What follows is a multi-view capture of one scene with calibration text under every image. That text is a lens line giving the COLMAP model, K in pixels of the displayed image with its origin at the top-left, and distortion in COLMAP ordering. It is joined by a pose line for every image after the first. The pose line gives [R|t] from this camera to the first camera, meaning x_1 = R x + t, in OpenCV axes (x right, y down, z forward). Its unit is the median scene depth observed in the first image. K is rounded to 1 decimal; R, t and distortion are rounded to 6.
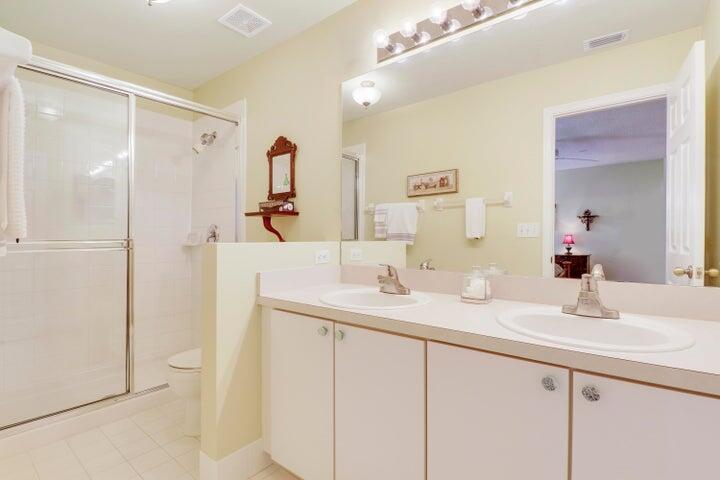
lens RADIAL K [[348.6, 0, 351.4], [0, 348.6, 232.8], [0, 0, 1]] dist [-0.000229, -0.012429]
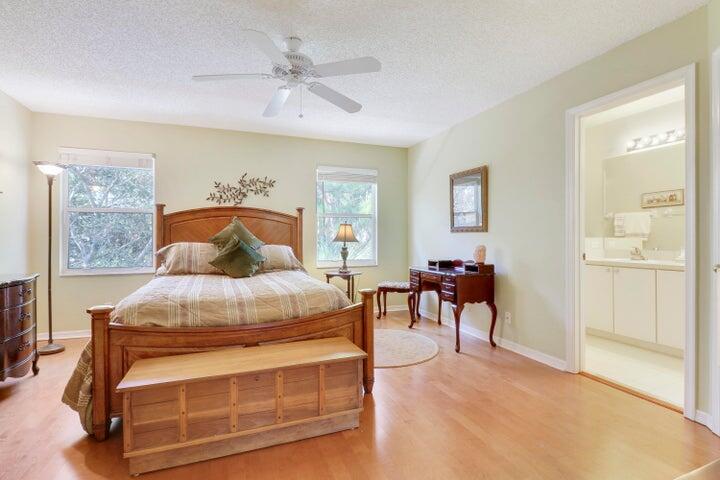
lens RADIAL K [[348.6, 0, 351.4], [0, 348.6, 232.8], [0, 0, 1]] dist [-0.000229, -0.012429]
pose [[0.866316, -0.008642, -0.499421, -0.180088], [0.009828, 0.999952, -0.000256, -0.010498], [0.499399, -0.004687, 0.866359, -0.919479]]
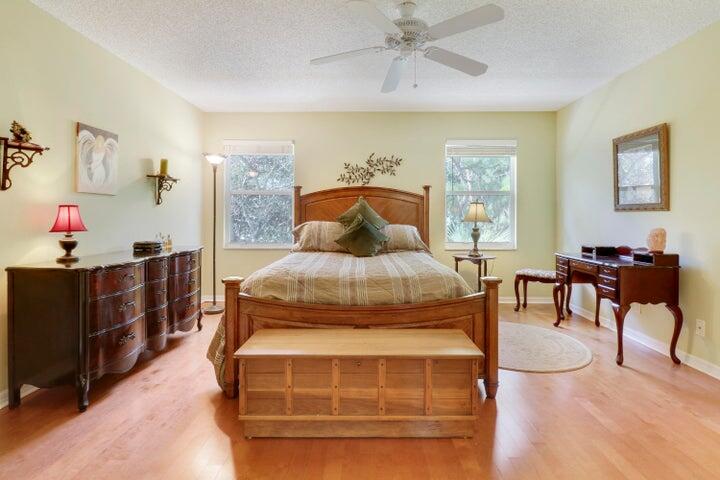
lens RADIAL K [[353.7, 0, 358.0], [0, 353.7, 213.2], [0, 0, 1]] dist [0.002169, -0.012502]
pose [[0.625294, -0.006831, -0.780360, -0.171724], [0.009314, 0.999956, -0.001290, -0.009543], [0.780334, -0.006461, 0.625330, -0.875666]]
